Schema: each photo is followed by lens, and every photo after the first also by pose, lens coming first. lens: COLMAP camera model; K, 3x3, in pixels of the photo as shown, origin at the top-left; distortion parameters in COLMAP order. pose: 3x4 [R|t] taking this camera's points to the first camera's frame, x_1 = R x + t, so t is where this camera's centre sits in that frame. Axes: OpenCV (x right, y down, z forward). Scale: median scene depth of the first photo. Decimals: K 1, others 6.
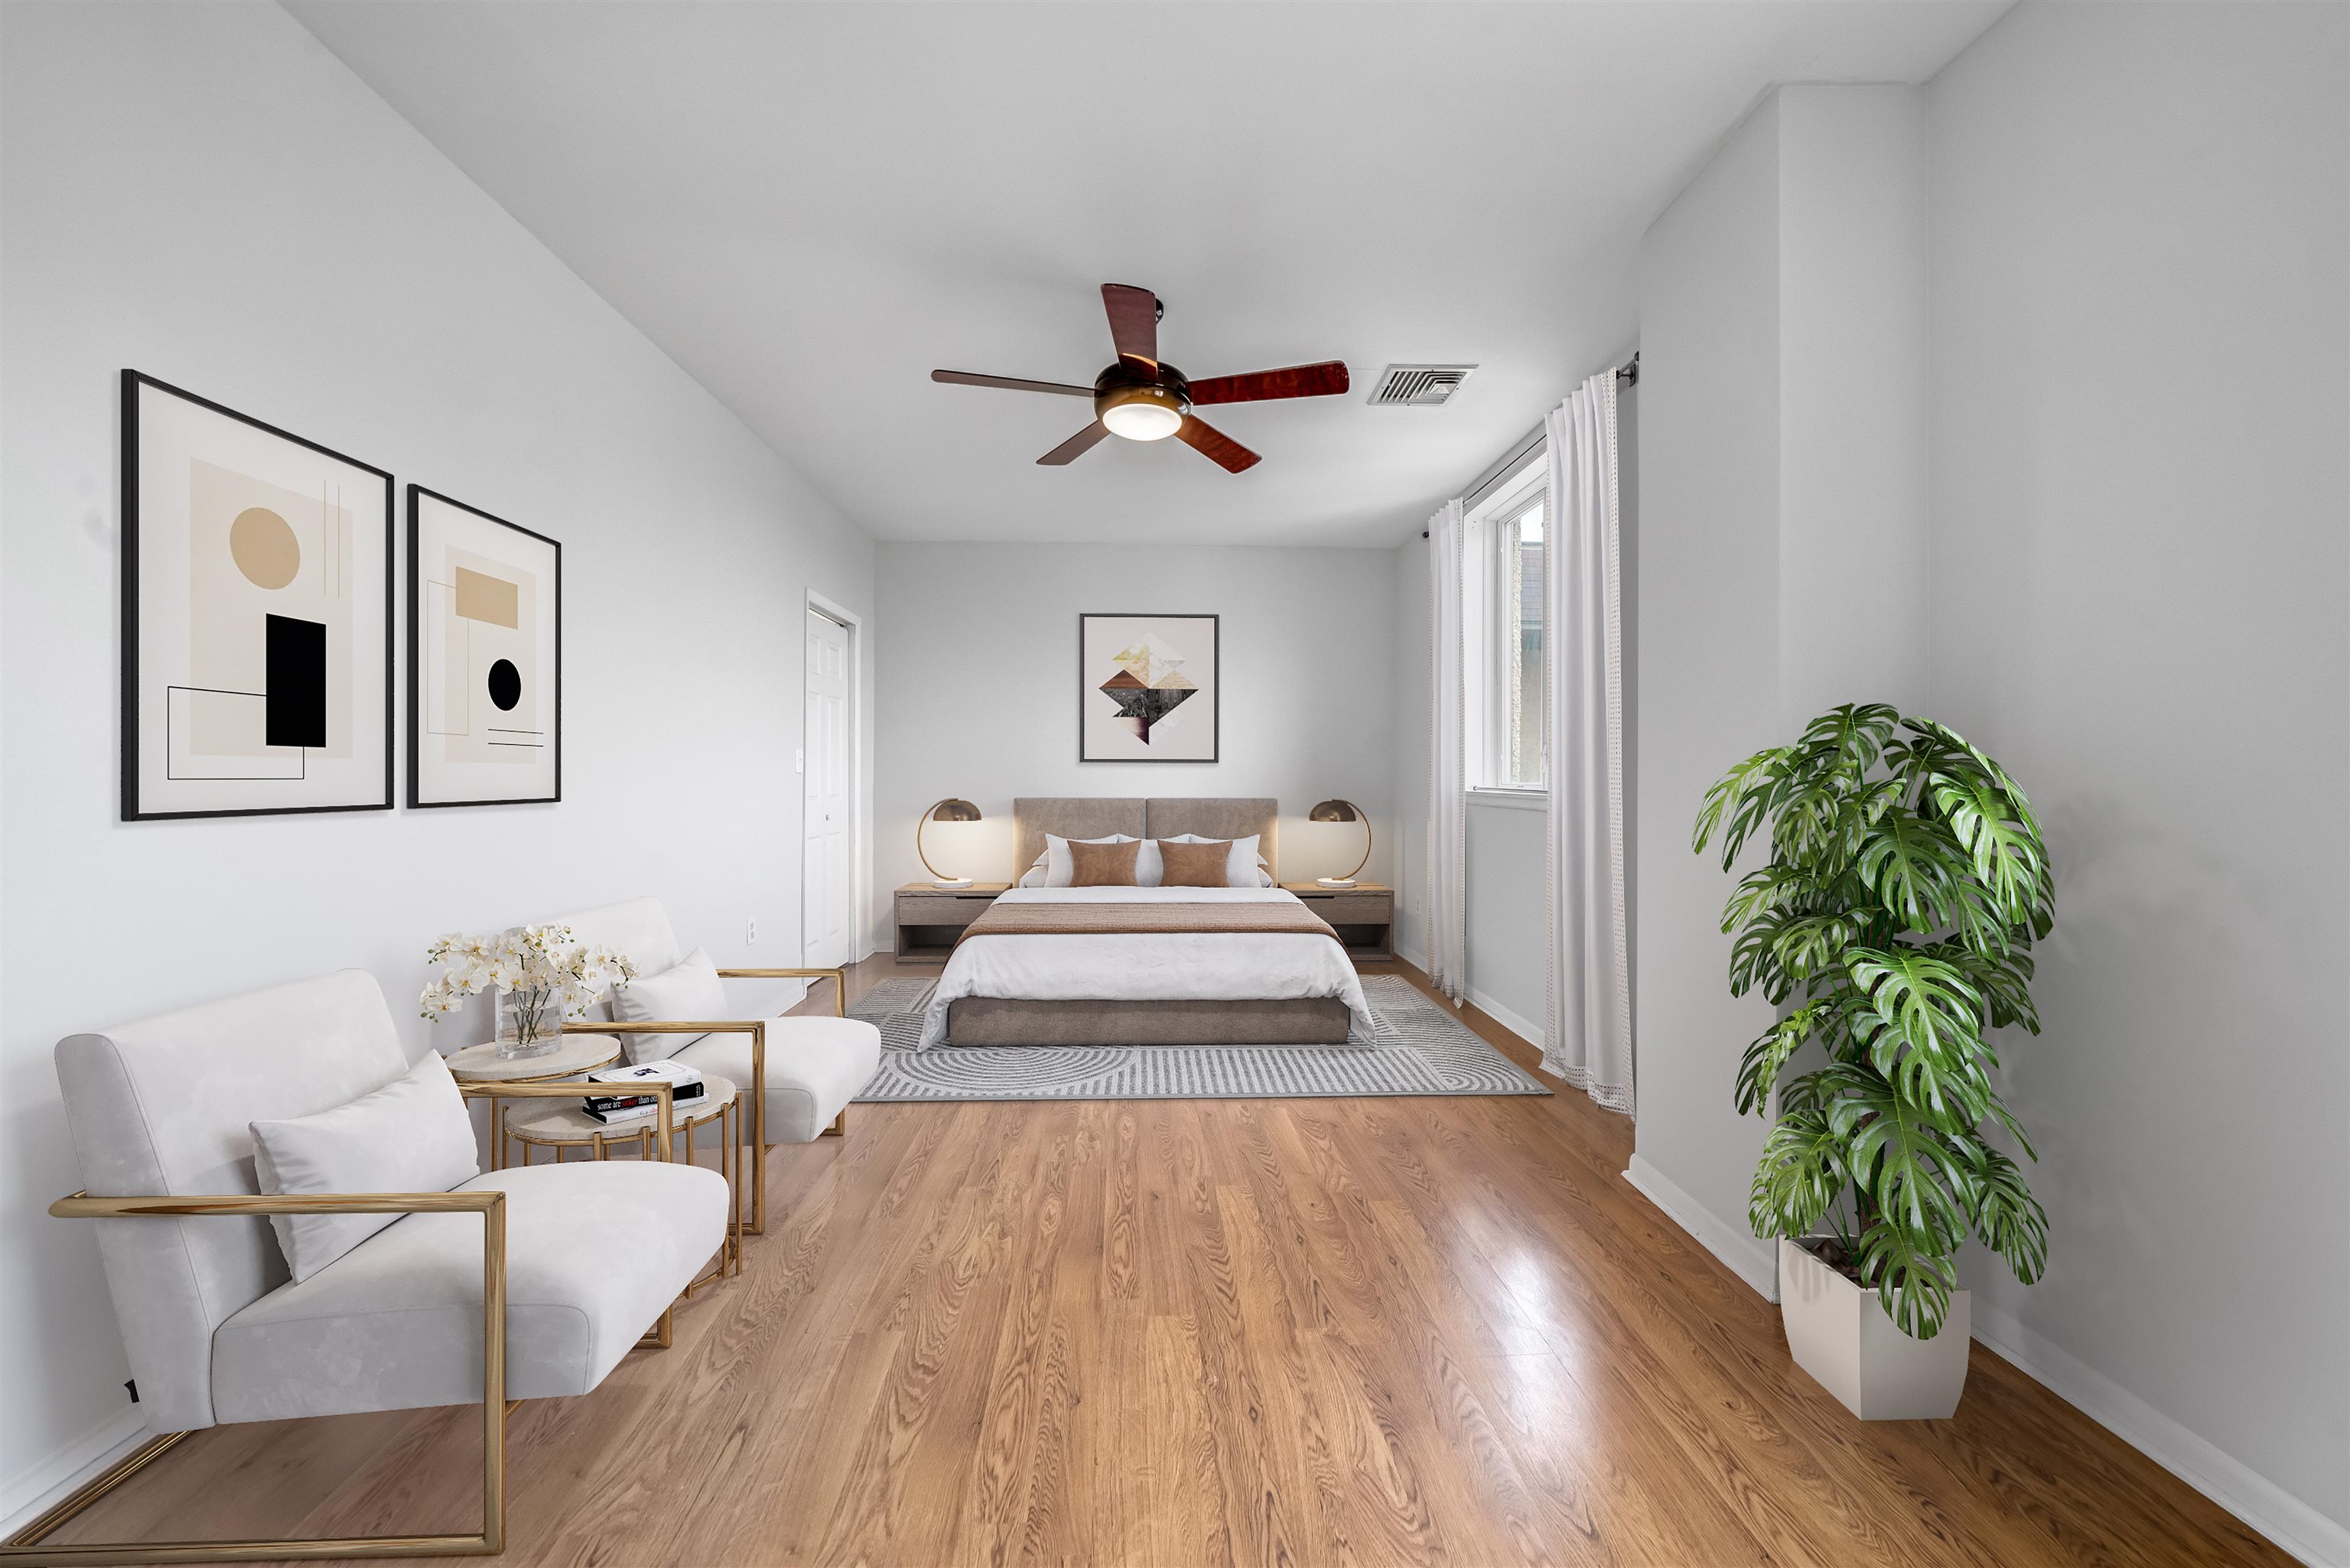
lens RADIAL K [[866.0, 0, 1163.9], [0, 866.0, 775.9], [0, 0, 1]] dist [0.034588, -0.012325]
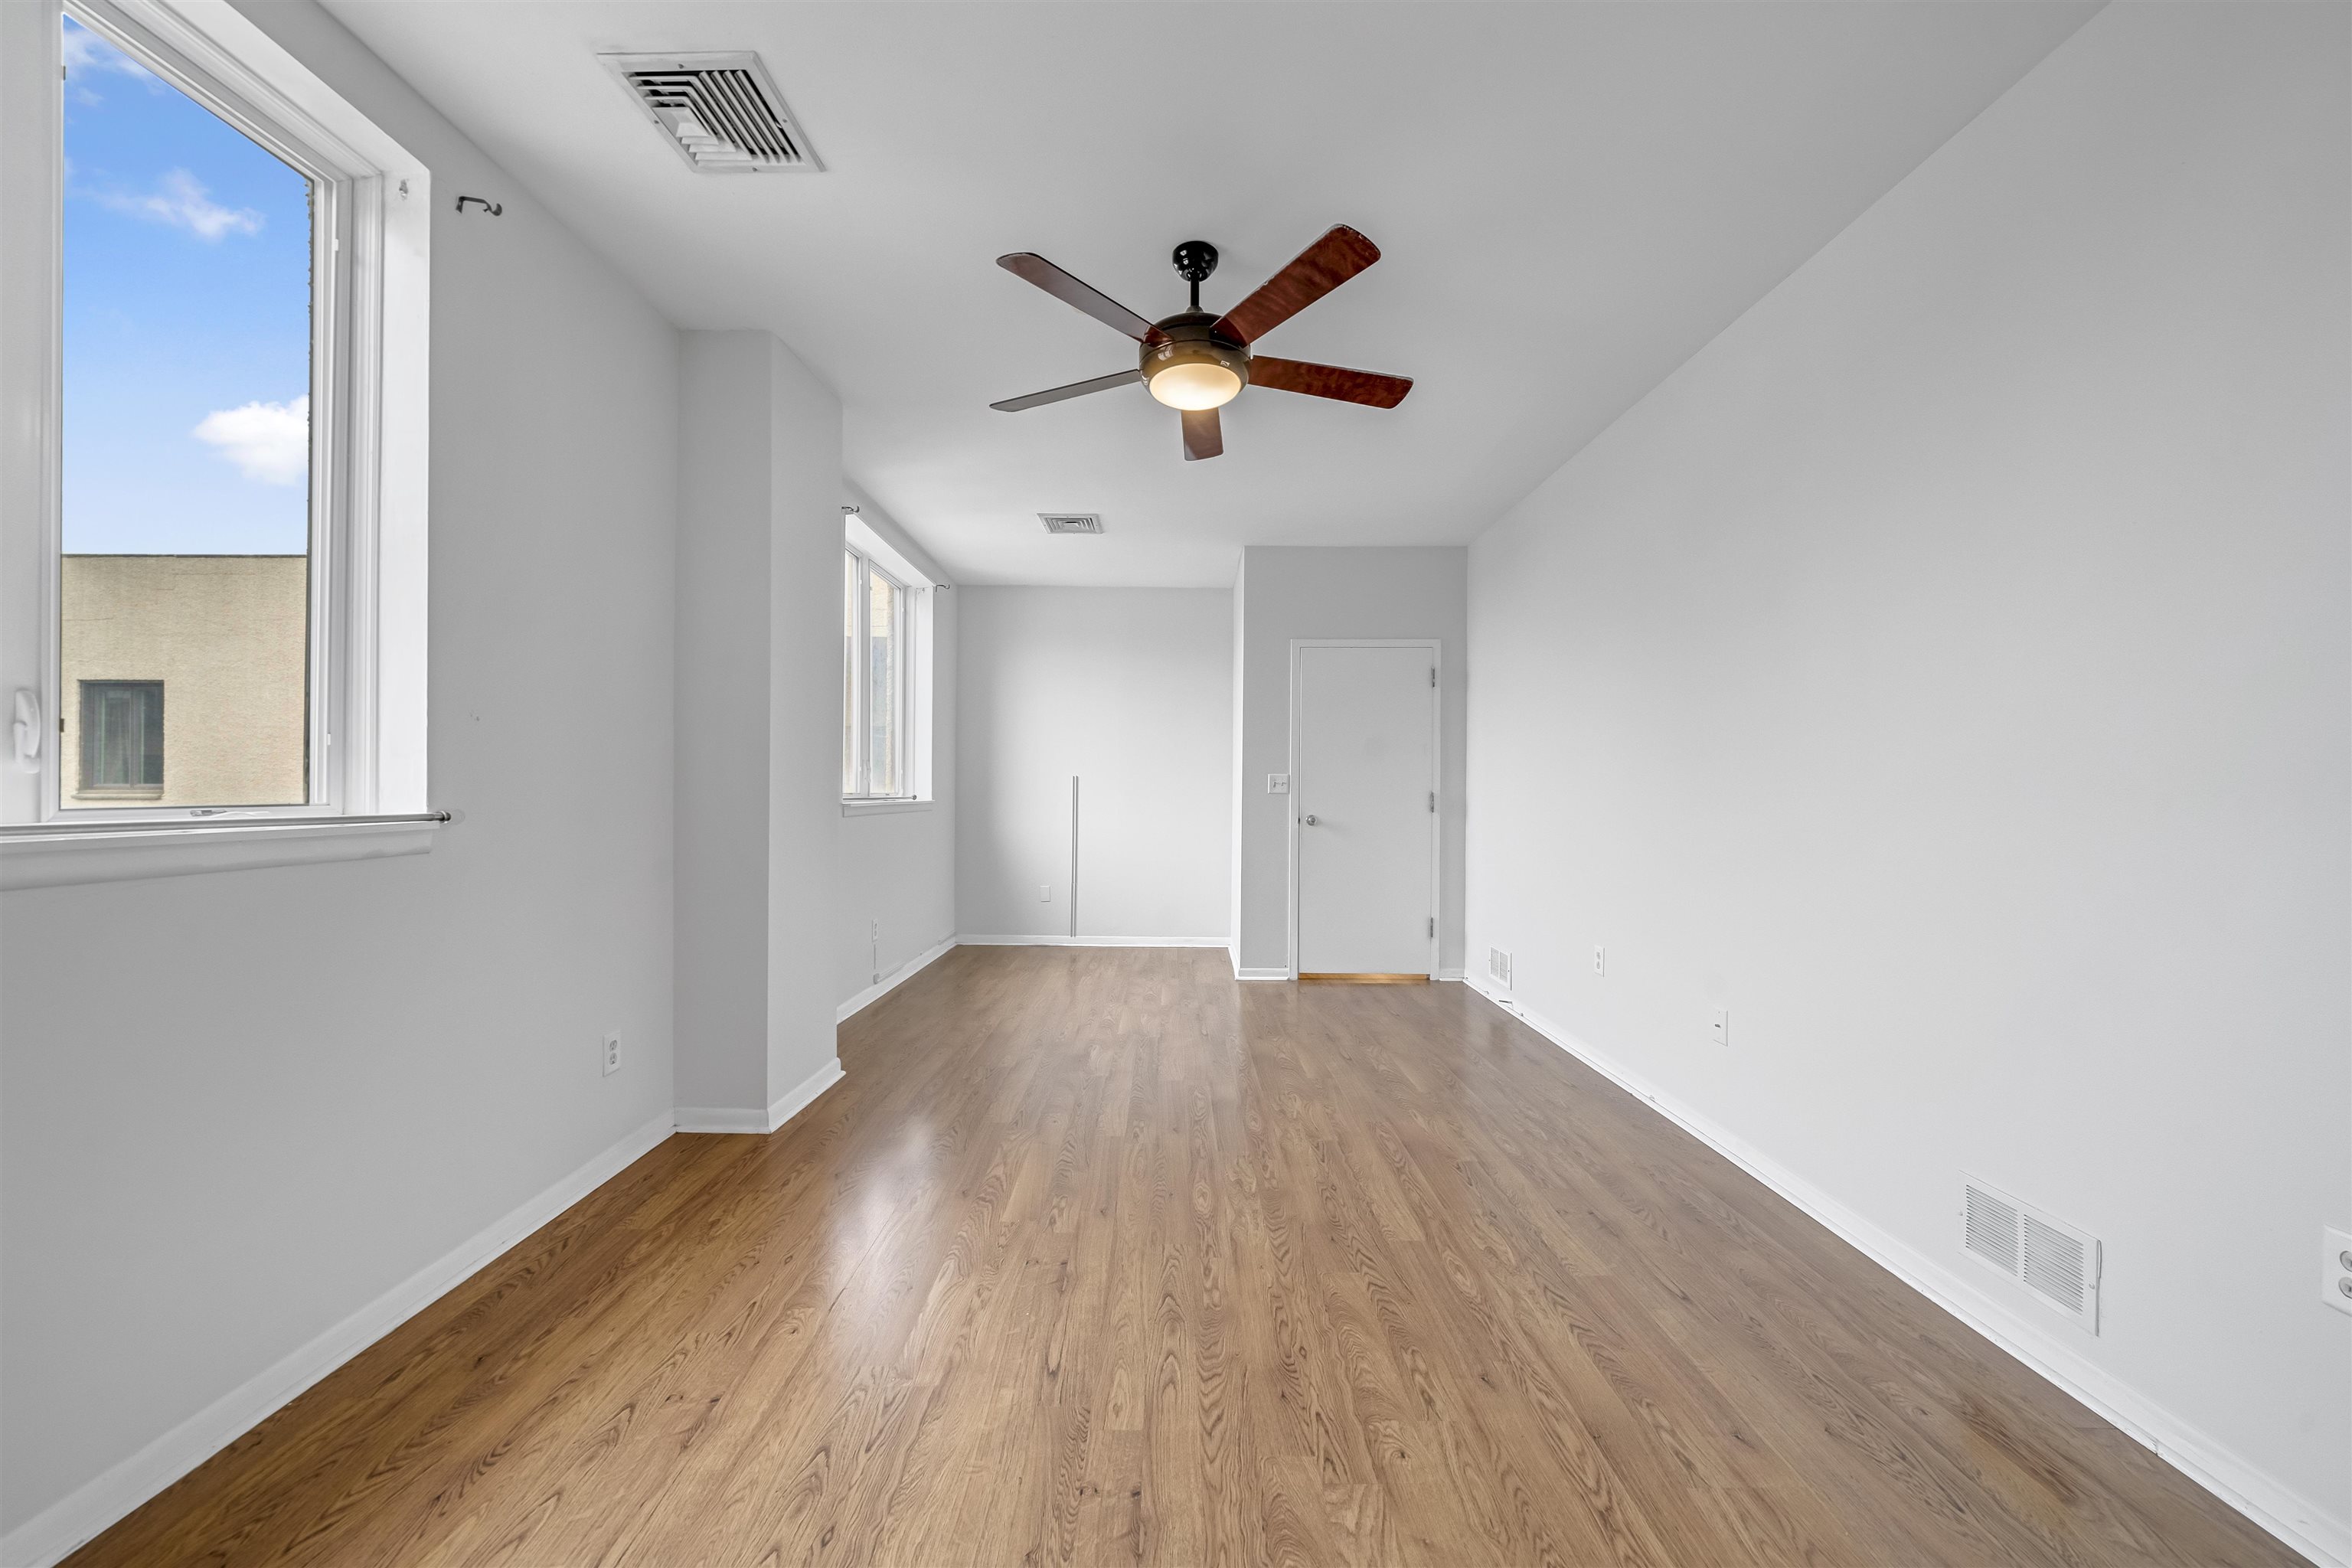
lens RADIAL K [[835.7, 0, 1170.5], [0, 835.7, 788.1], [0, 0, 1]] dist [-0.002615, -0.000083]
pose [[-0.998953, -0.004580, 0.045511, -0.049063], [-0.004538, 0.999989, 0.001031, -0.009201], [-0.045516, 0.000823, -0.998963, 1.959623]]
